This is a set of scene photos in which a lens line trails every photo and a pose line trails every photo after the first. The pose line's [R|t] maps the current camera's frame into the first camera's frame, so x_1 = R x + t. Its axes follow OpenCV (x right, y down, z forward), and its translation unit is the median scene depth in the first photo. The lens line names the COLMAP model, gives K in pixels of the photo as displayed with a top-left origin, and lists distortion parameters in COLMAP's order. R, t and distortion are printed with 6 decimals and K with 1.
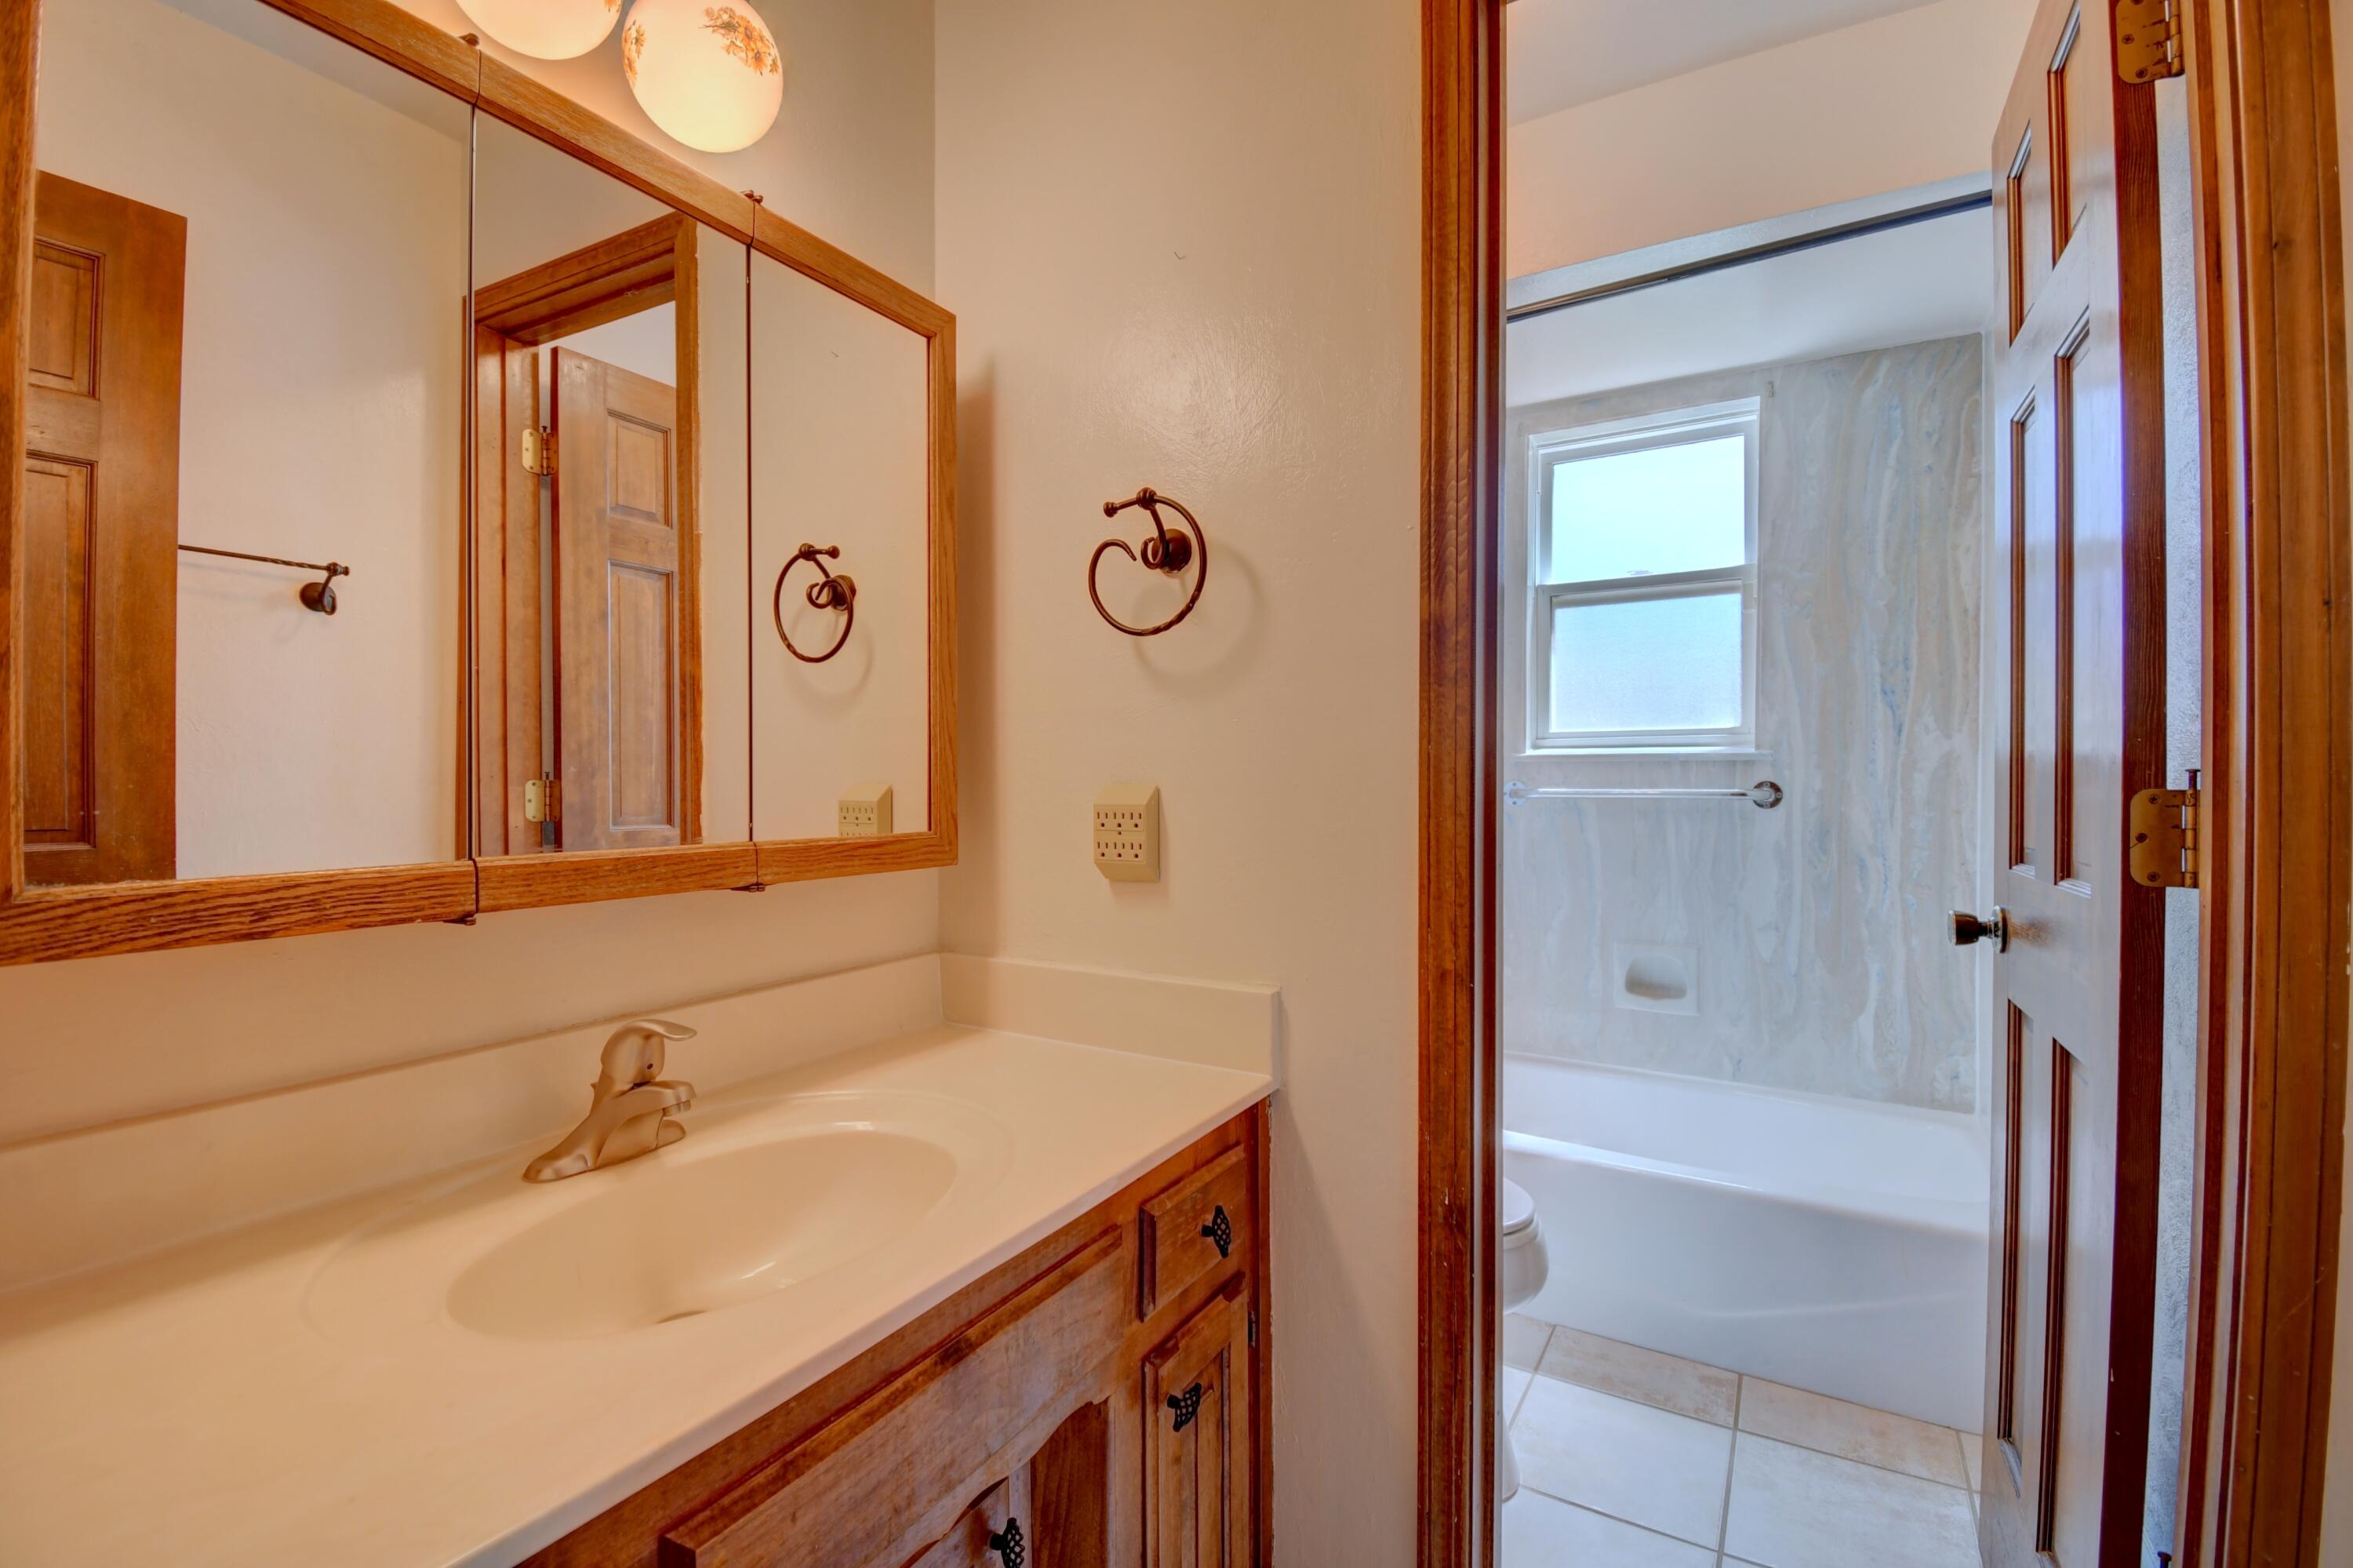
lens RADIAL K [[1072.4, 0, 1179.1], [0, 1072.4, 786.3], [0, 0, 1]] dist [0.010207, -0.000230]
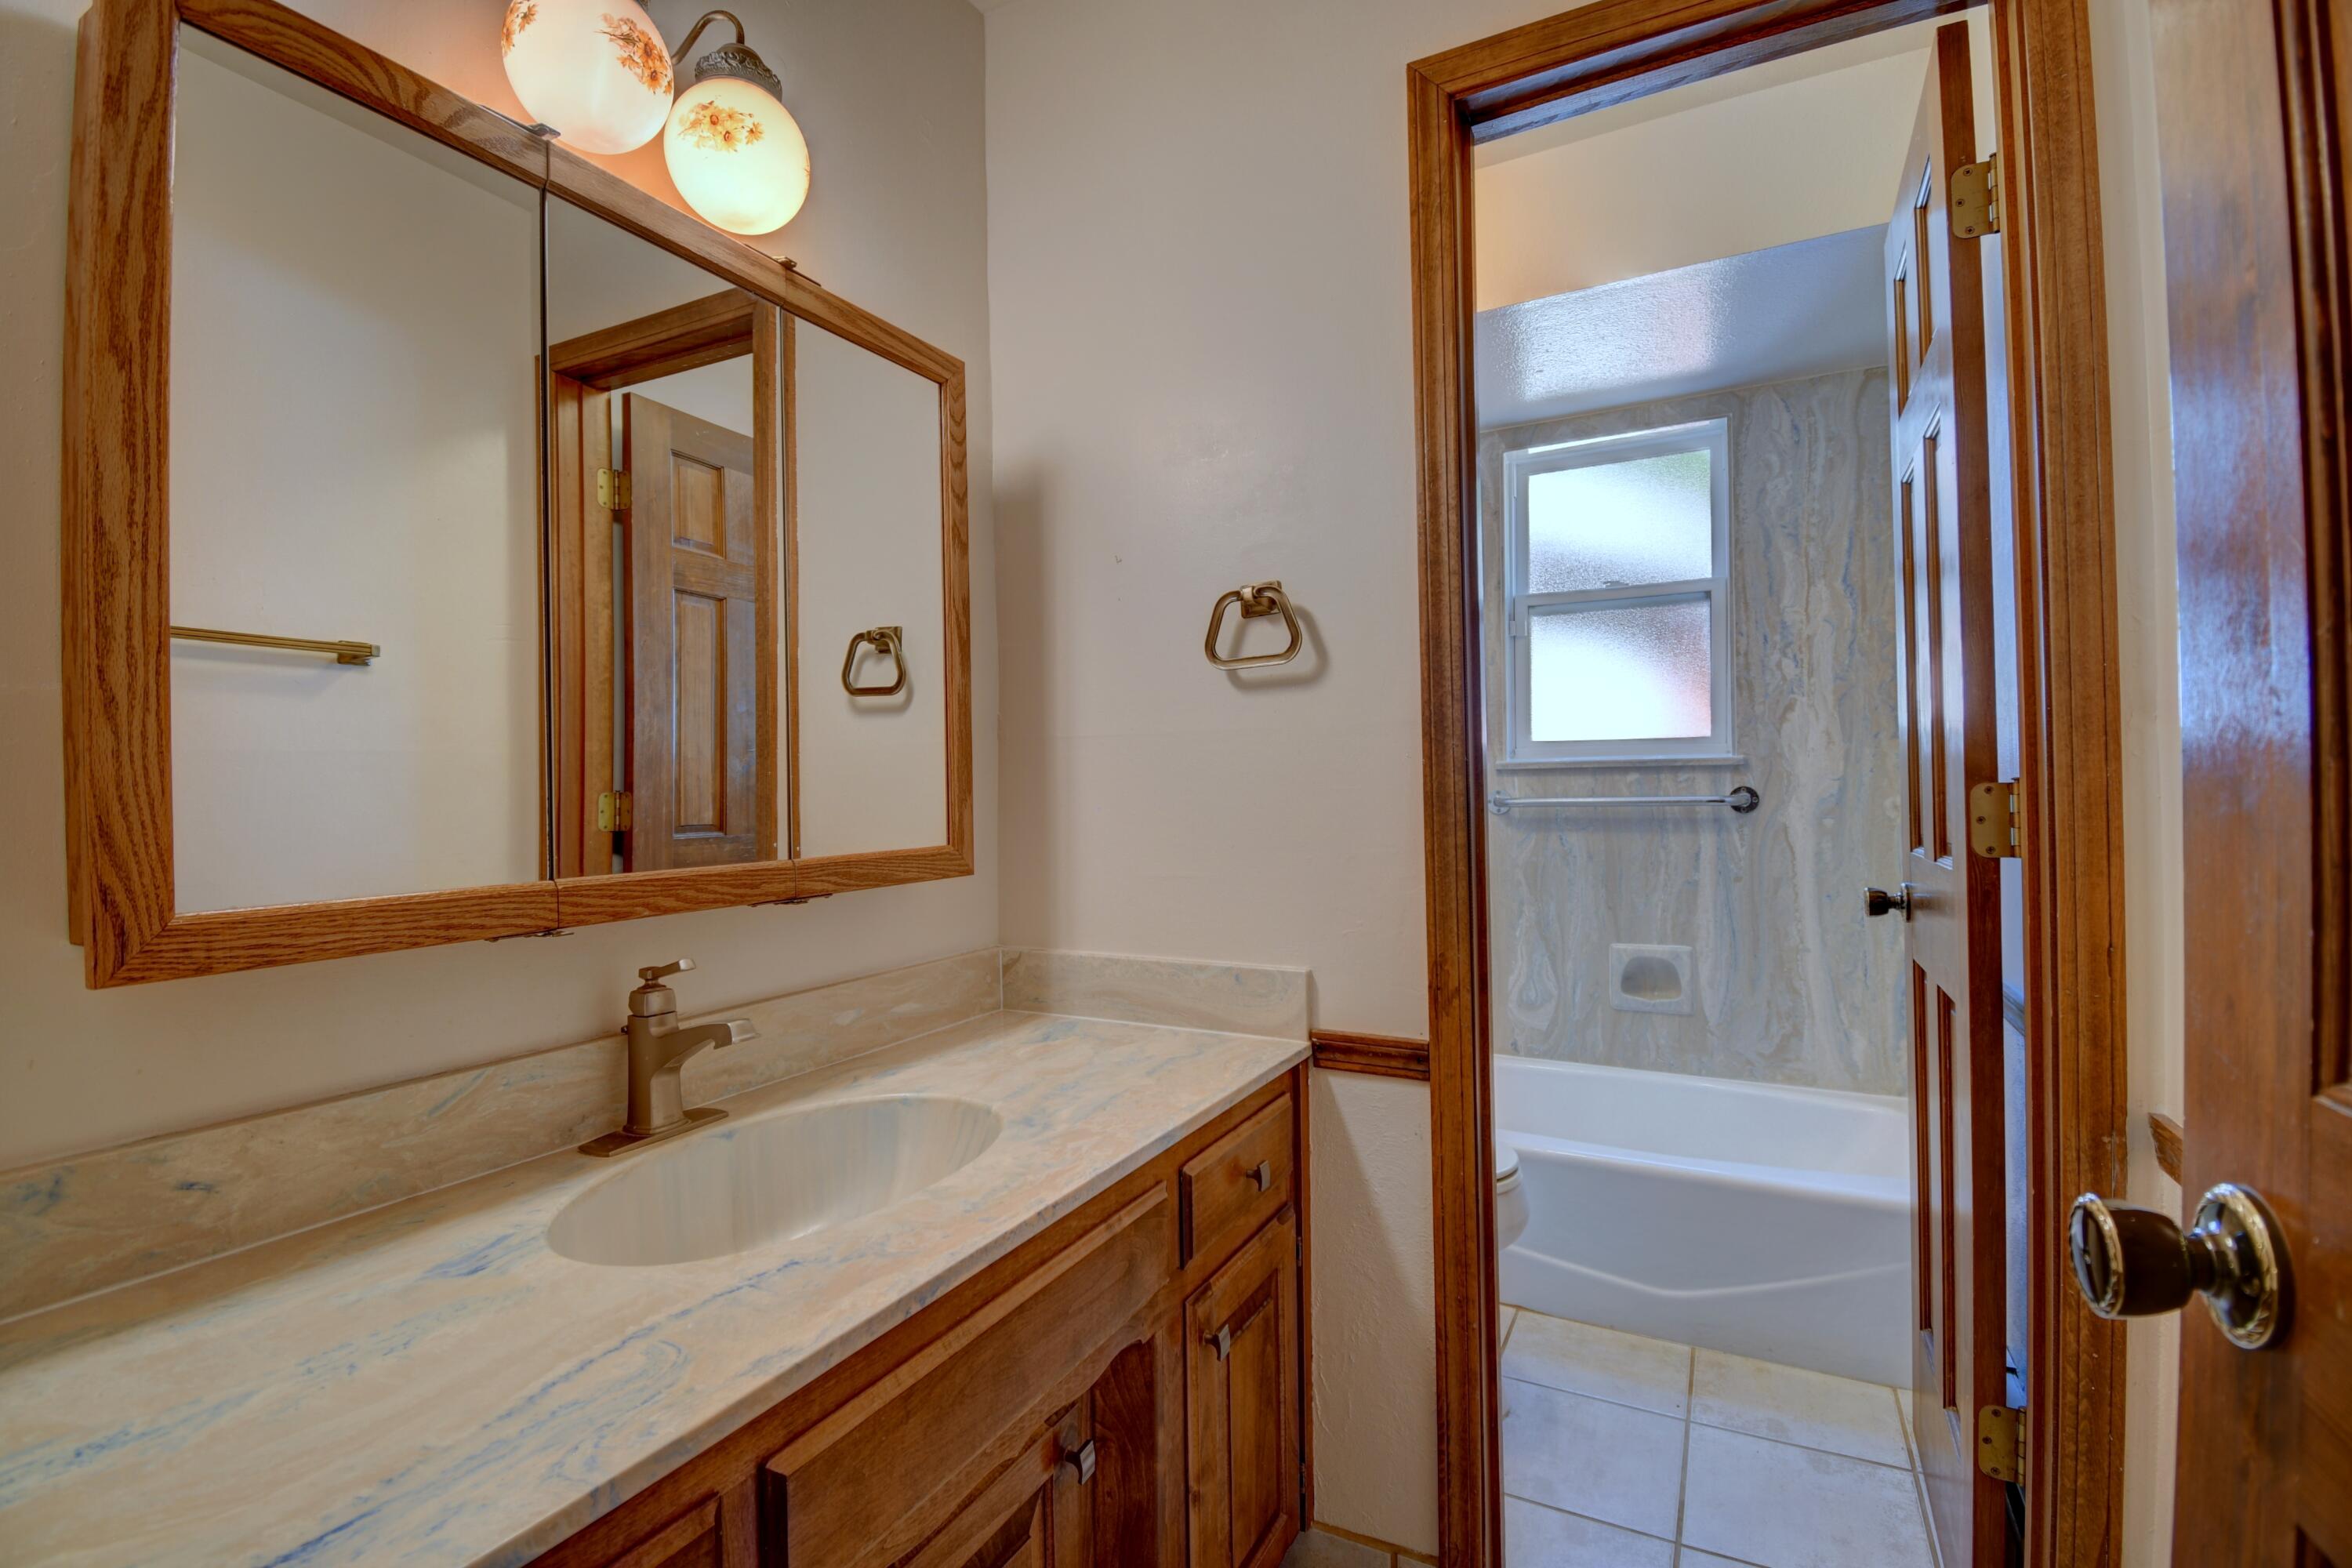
lens RADIAL K [[1071.9, 0, 1178.6], [0, 1071.9, 786.3], [0, 0, 1]] dist [0.010207, -0.000230]
pose [[0.999715, -0.018062, 0.015642, -0.040143], [0.018289, 0.999728, -0.014481, 0.003410], [-0.015376, 0.014763, 0.999773, -0.118231]]
